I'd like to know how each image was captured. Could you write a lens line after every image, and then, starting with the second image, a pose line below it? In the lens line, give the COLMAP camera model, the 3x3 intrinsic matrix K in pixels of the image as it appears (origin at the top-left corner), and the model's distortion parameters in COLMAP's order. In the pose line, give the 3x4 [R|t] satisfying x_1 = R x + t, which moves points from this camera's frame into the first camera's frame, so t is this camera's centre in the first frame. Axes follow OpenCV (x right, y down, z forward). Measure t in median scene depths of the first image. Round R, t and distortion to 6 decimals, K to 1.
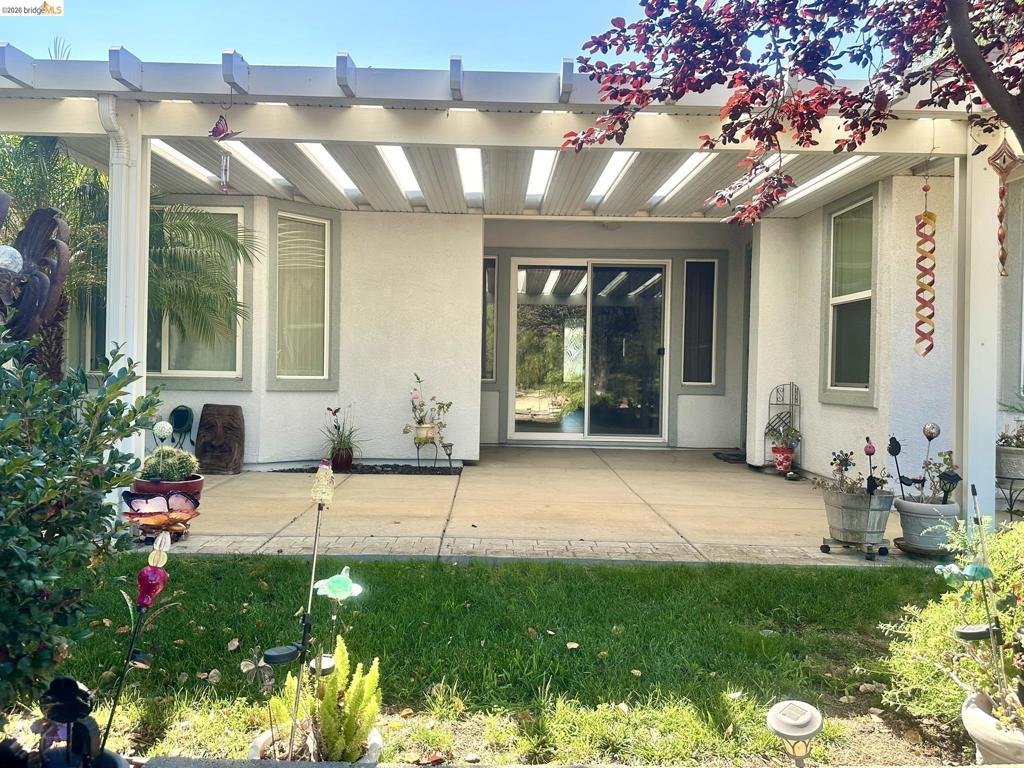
lens RADIAL K [[774.5, 0, 512.0], [0, 774.5, 384.0], [0, 0, 1]] dist [0.195102, -0.363953]
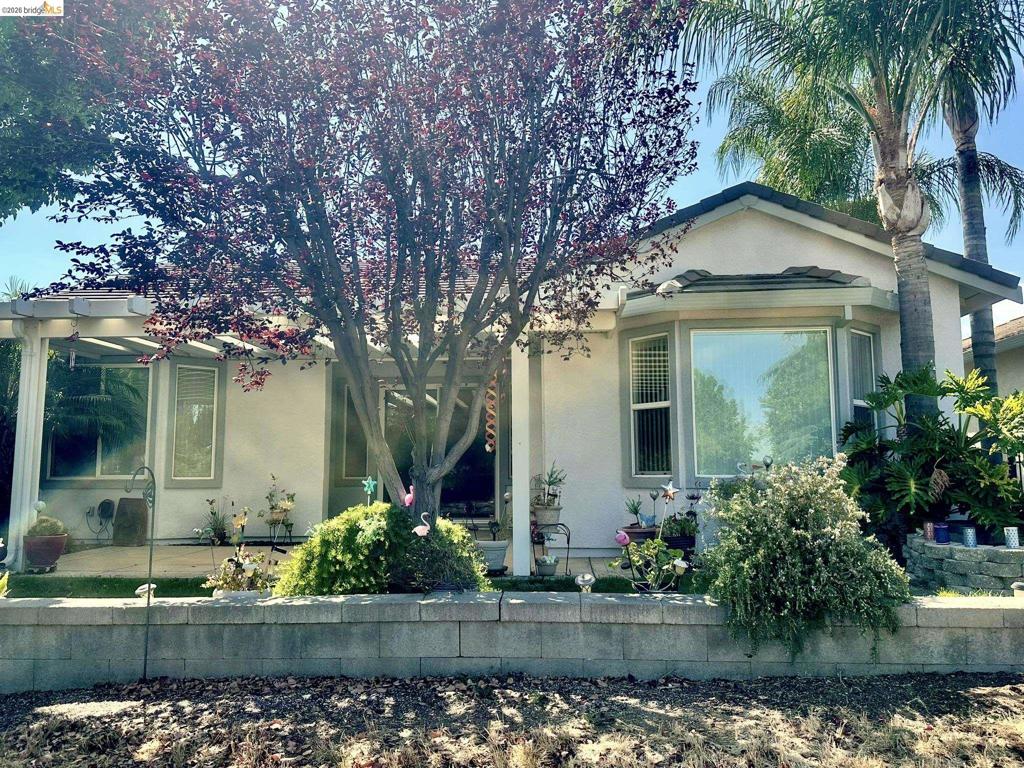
lens RADIAL K [[764.7, 0, 512.0], [0, 764.7, 384.0], [0, 0, 1]] dist [-0.002114, -0.000542]
pose [[0.997709, -0.031757, -0.059742, 0.394788], [0.023187, 0.990018, -0.139021, 0.028433], [0.063561, 0.137317, 0.988486, -0.349859]]
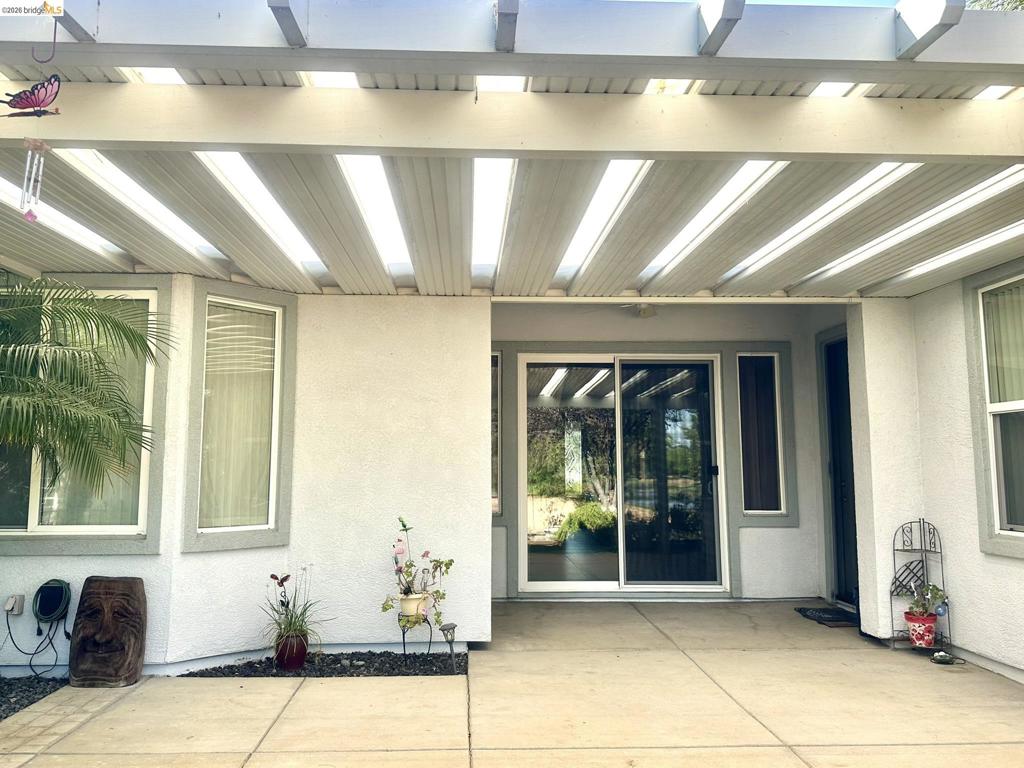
lens RADIAL K [[790.3, 0, 512.0], [0, 790.3, 384.0], [0, 0, 1]] dist [0.048609, -0.058655]
pose [[0.999223, -0.016109, 0.035961, -0.047836], [0.020496, 0.991922, -0.125184, -0.042523], [-0.033654, 0.125824, 0.991482, 0.280319]]
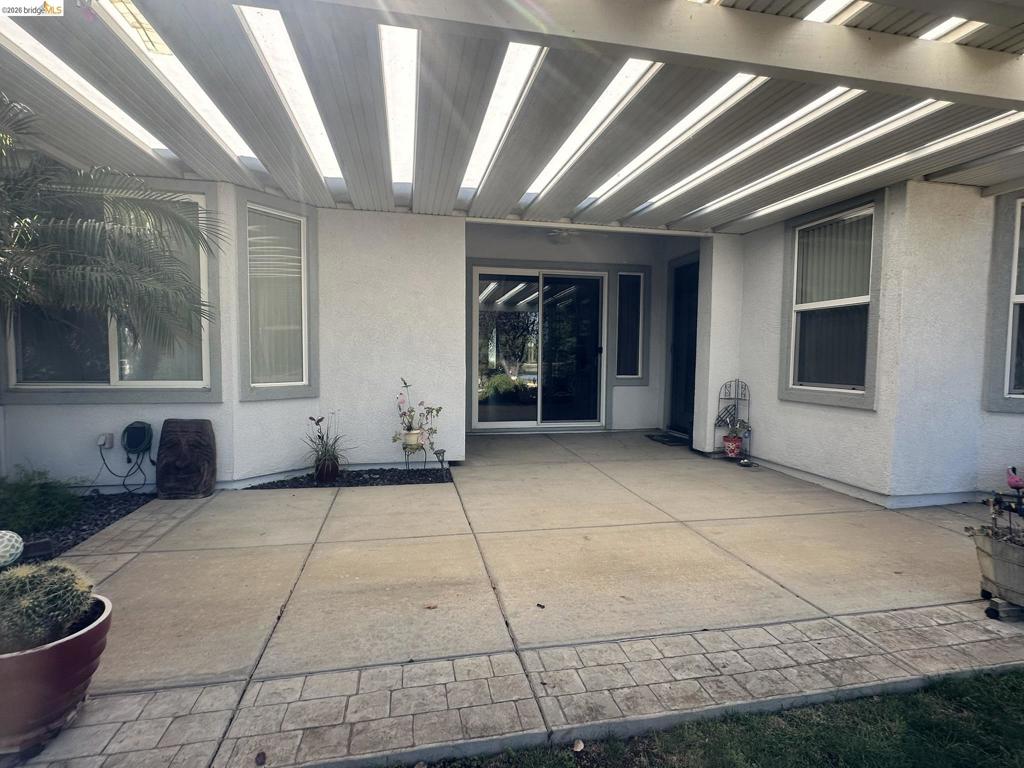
lens RADIAL K [[492.1, 0, 512.0], [0, 492.1, 384.0], [0, 0, 1]] dist [0.001962, -0.000758]
pose [[0.982546, -0.020151, 0.184925, -0.103950], [0.012331, 0.998984, 0.043345, -0.031237], [-0.185610, -0.040308, 0.981796, 0.370571]]
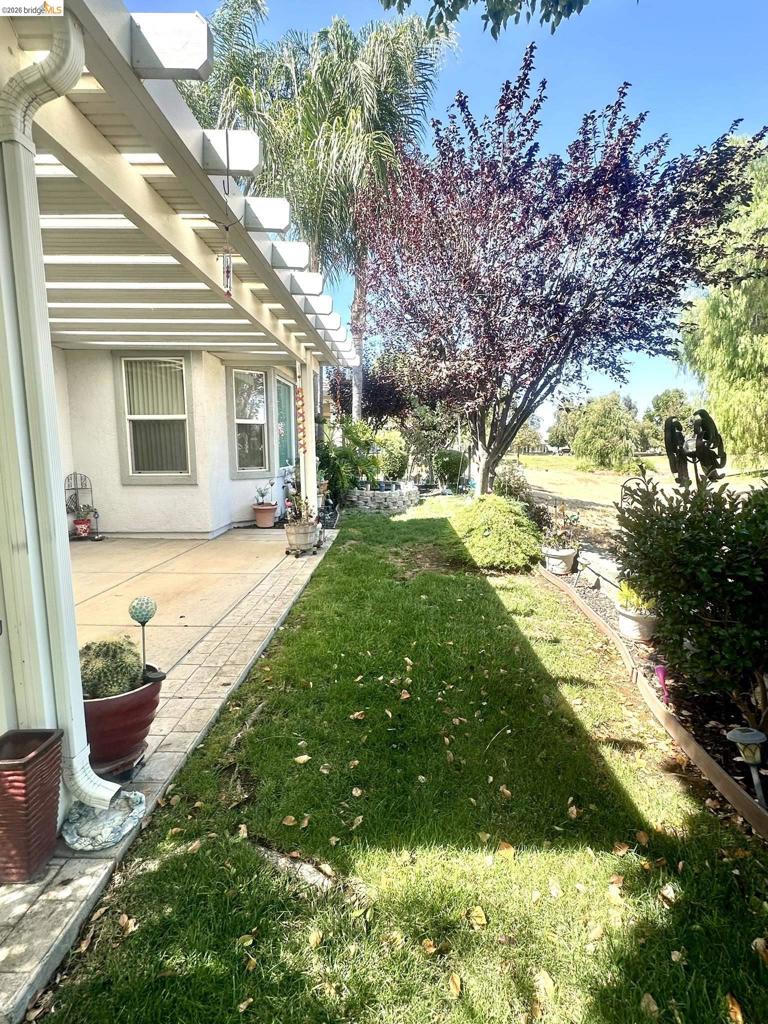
lens RADIAL K [[492.1, 0, 384.0], [0, 492.1, 512.0], [0, 0, 1]] dist [0.001962, -0.000758]
pose [[0.039726, -0.150239, 0.987851, -0.499035], [0.024849, 0.988475, 0.149334, -0.050172], [-0.998902, 0.018615, 0.043002, 0.442123]]
